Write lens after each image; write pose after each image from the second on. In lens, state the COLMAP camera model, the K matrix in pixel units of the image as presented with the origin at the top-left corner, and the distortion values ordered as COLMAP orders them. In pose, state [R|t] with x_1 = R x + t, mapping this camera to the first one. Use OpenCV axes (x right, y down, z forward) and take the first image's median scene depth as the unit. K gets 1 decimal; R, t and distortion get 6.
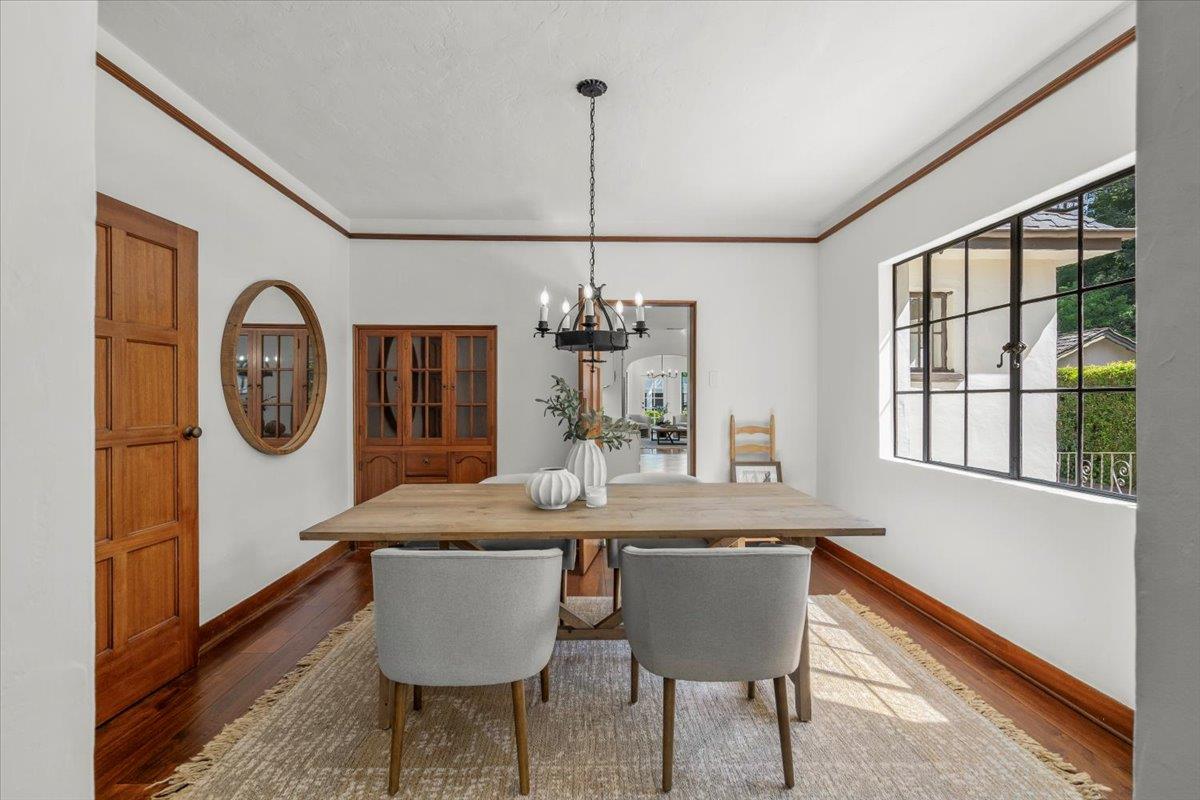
lens RADIAL K [[554.9, 0, 599.2], [0, 554.9, 395.1], [0, 0, 1]] dist [-0.000927, -0.000053]
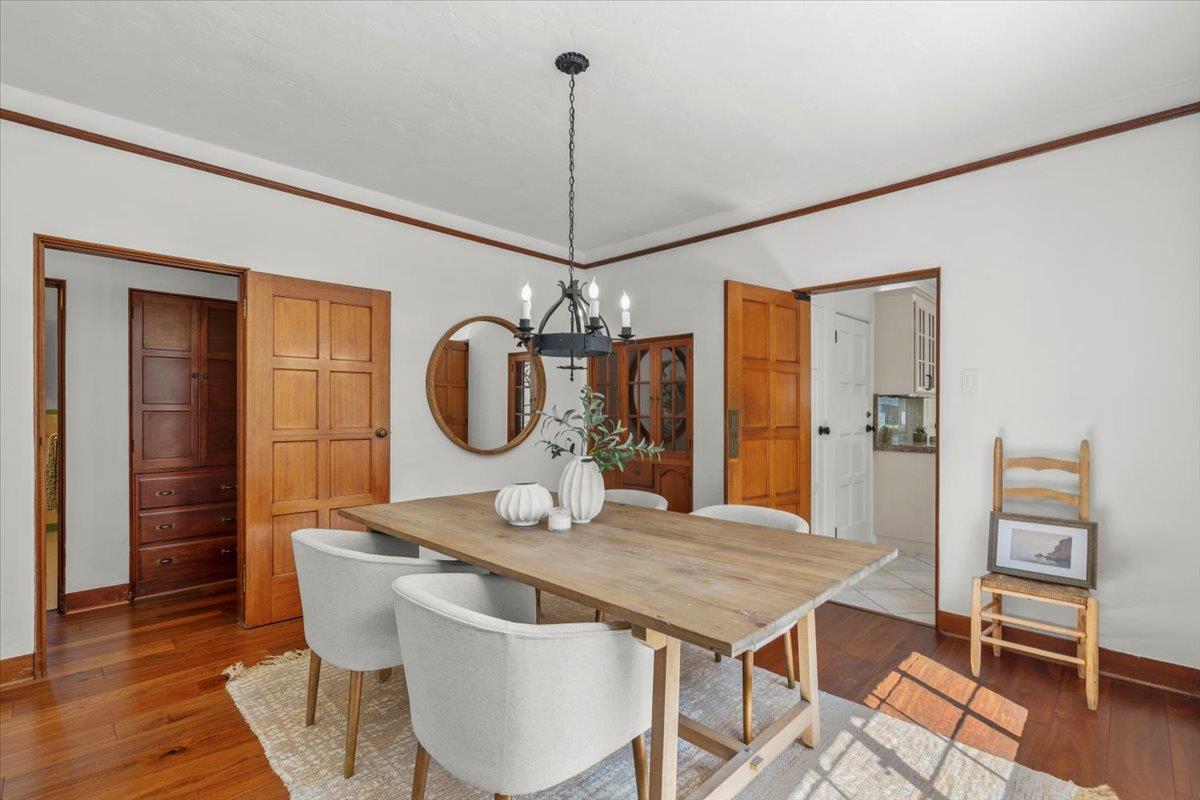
lens RADIAL K [[547.5, 0, 597.4], [0, 547.5, 408.2], [0, 0, 1]] dist [-0.000537, -0.000504]
pose [[0.689680, -0.000412, -0.724114, 0.382796], [0.000718, 1.000000, 0.000115, 0.001905], [0.724114, -0.000599, 0.689680, 0.244024]]
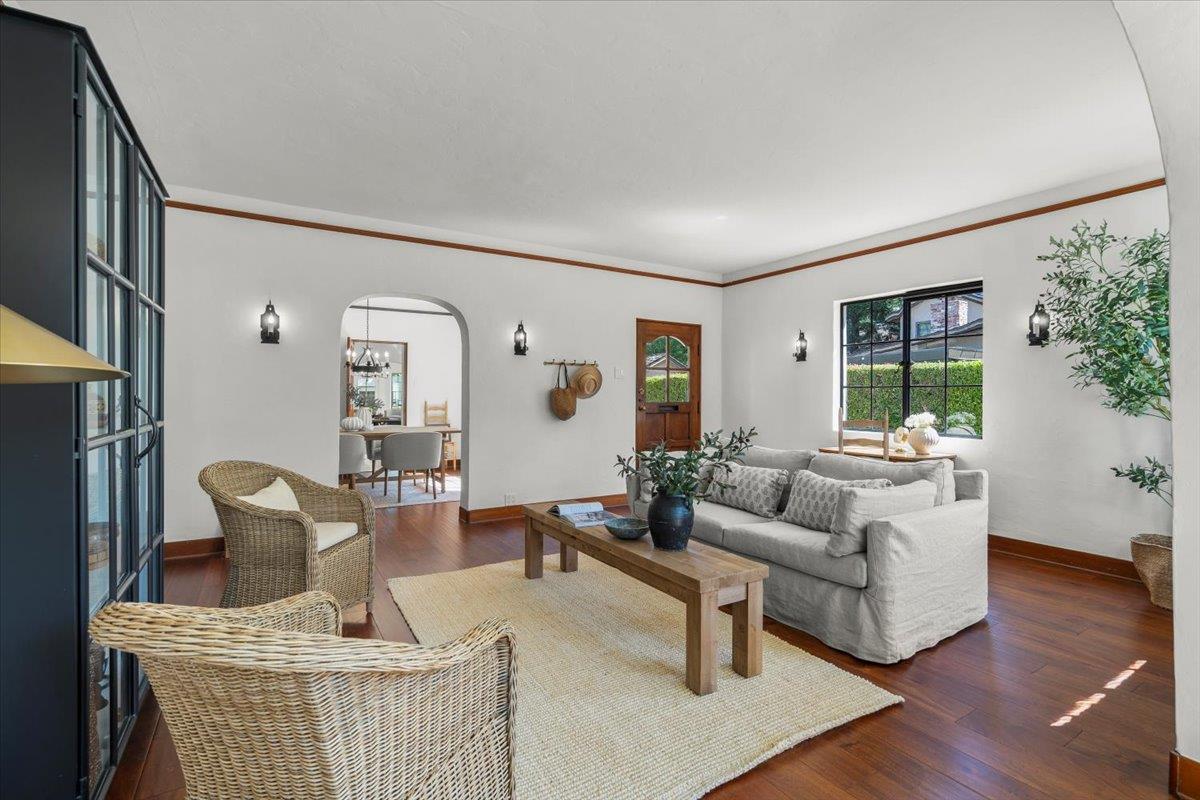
lens RADIAL K [[547.5, 0, 597.4], [0, 547.5, 408.2], [0, 0, 1]] dist [-0.000537, -0.000504]
pose [[0.870078, -0.005544, 0.492884, -0.205663], [-0.006789, 0.999707, 0.023229, 0.010423], [-0.492868, -0.023557, 0.869785, -1.065481]]
